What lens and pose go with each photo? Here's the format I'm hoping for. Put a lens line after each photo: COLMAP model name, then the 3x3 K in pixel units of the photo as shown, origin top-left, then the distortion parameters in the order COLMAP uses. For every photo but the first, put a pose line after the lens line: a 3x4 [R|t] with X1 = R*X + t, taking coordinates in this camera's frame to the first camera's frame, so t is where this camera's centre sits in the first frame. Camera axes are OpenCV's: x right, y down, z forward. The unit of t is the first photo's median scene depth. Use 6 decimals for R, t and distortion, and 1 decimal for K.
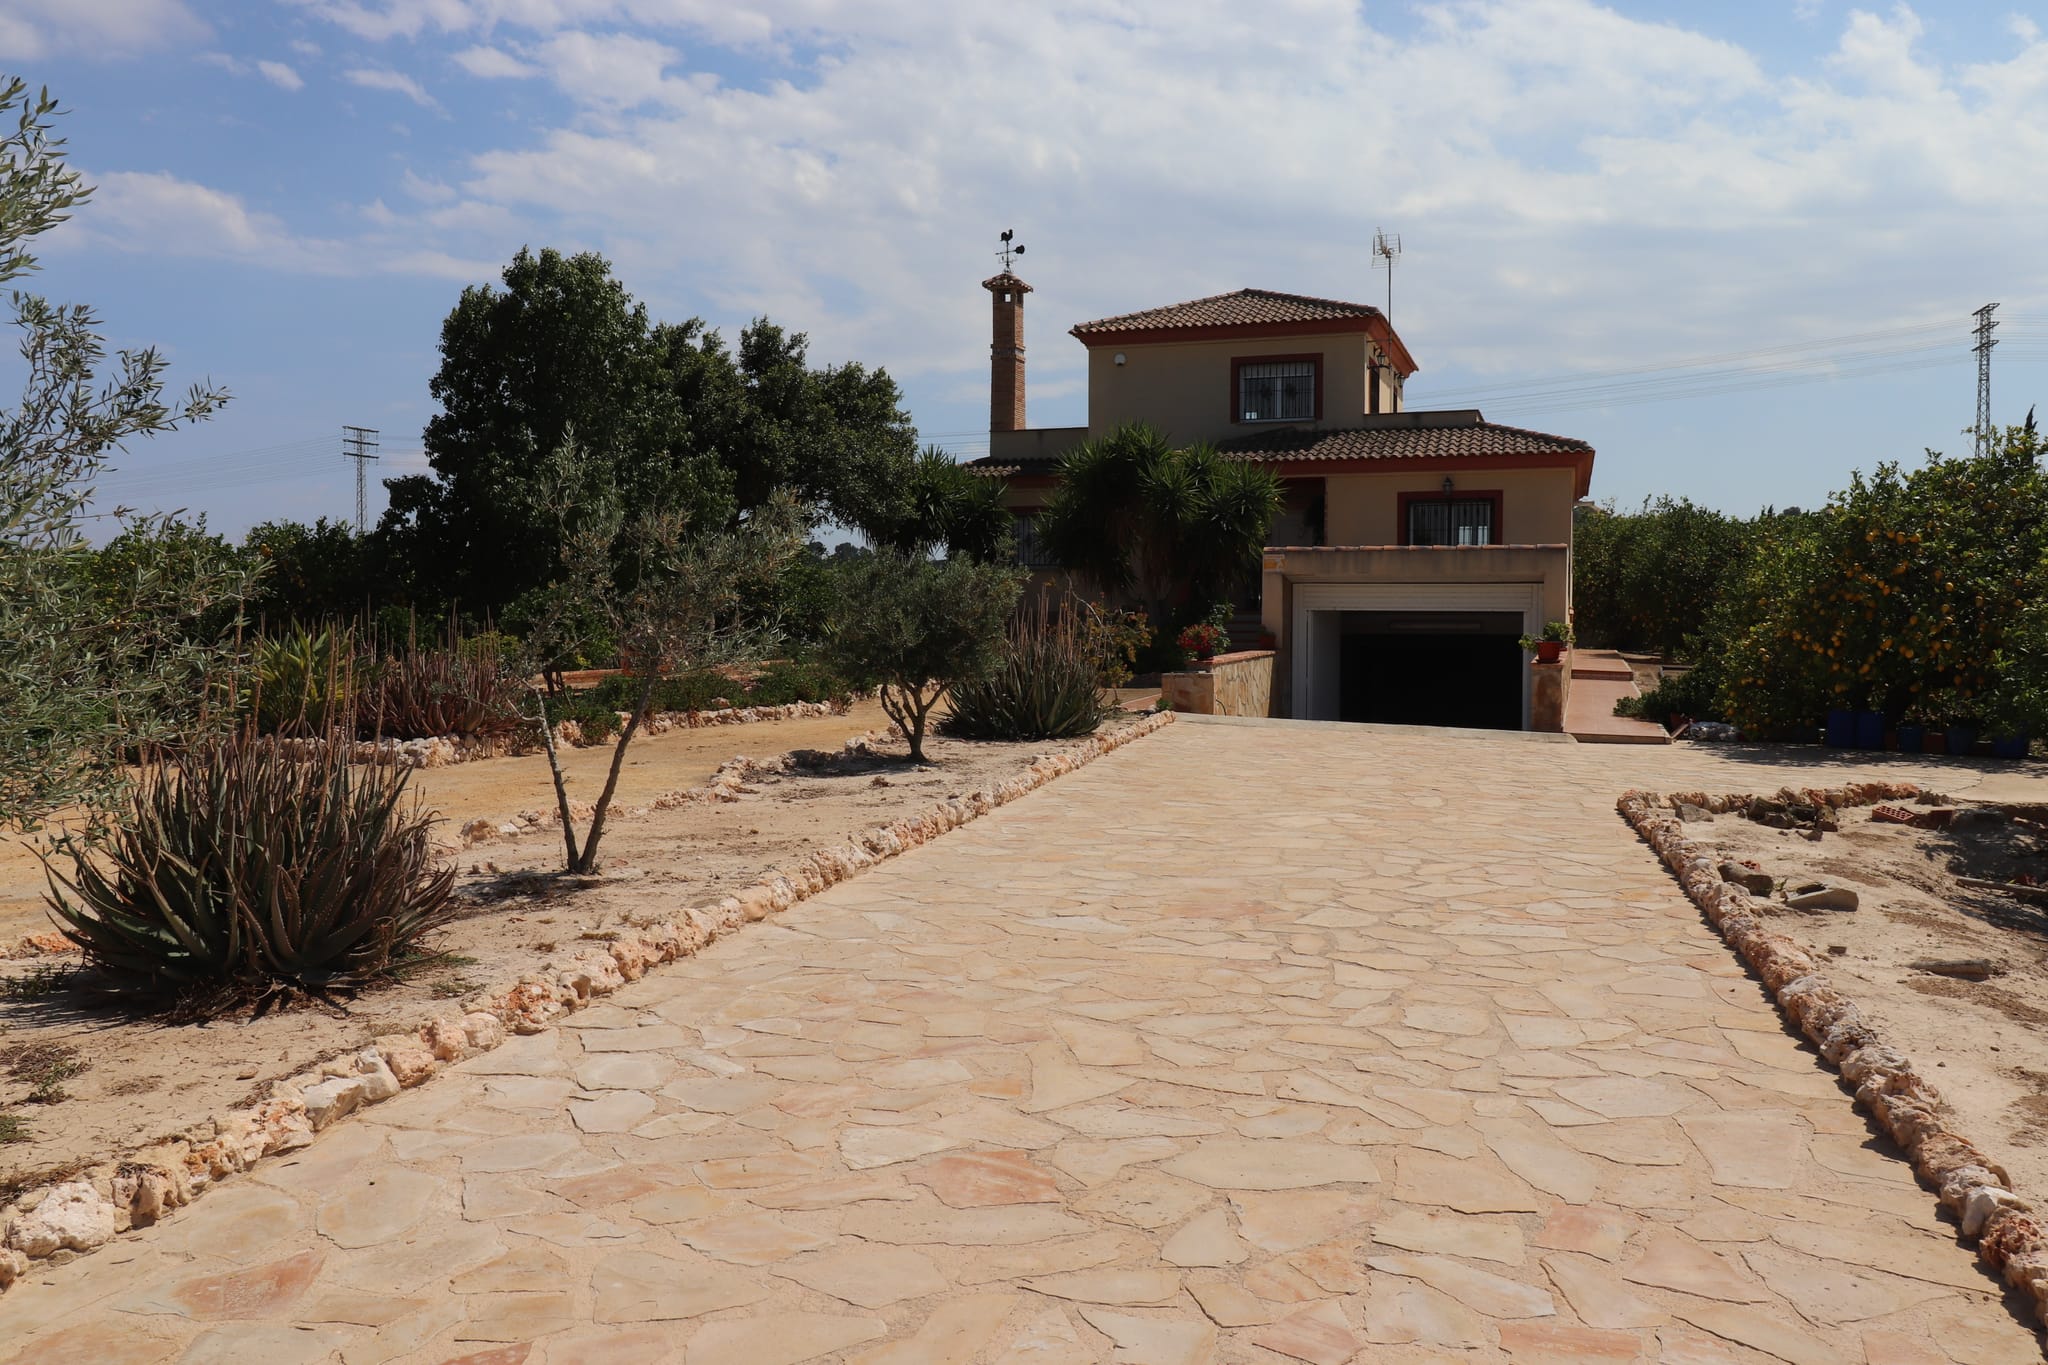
lens RADIAL K [[1583.4, 0, 1016.7], [0, 1583.4, 652.6], [0, 0, 1]] dist [0.012962, -0.001194]
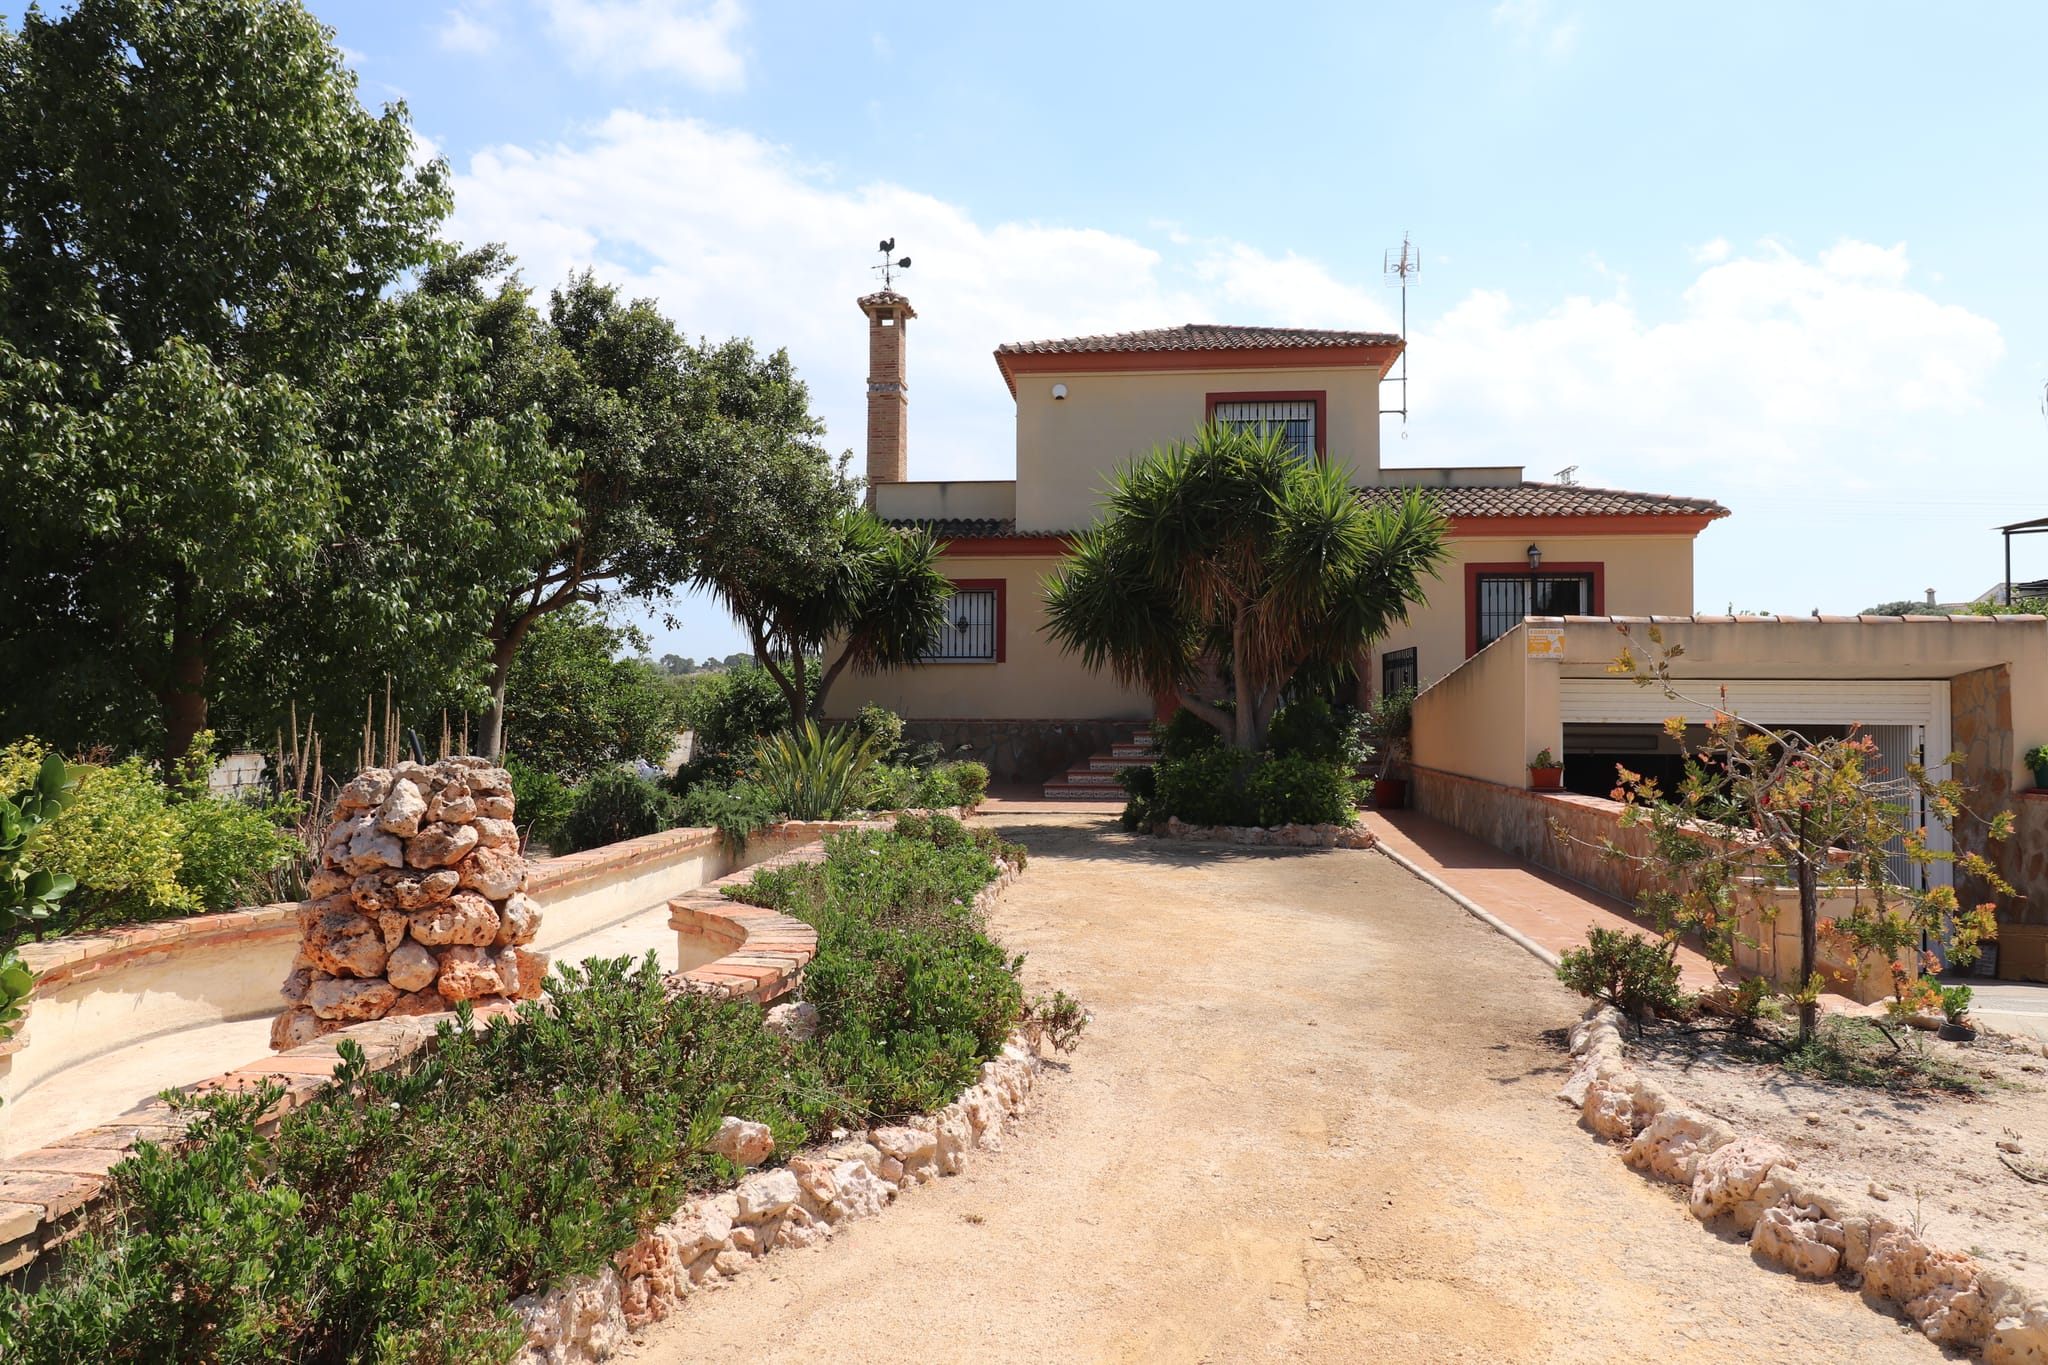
lens RADIAL K [[1291.5, 0, 1025.7], [0, 1291.5, 625.5], [0, 0, 1]] dist [-0.021576, -0.001206]
pose [[0.970443, 0.015150, 0.240854, -0.105885], [0.007724, 0.995566, -0.093744, -0.014640], [-0.241206, 0.092834, 0.966024, 0.437611]]
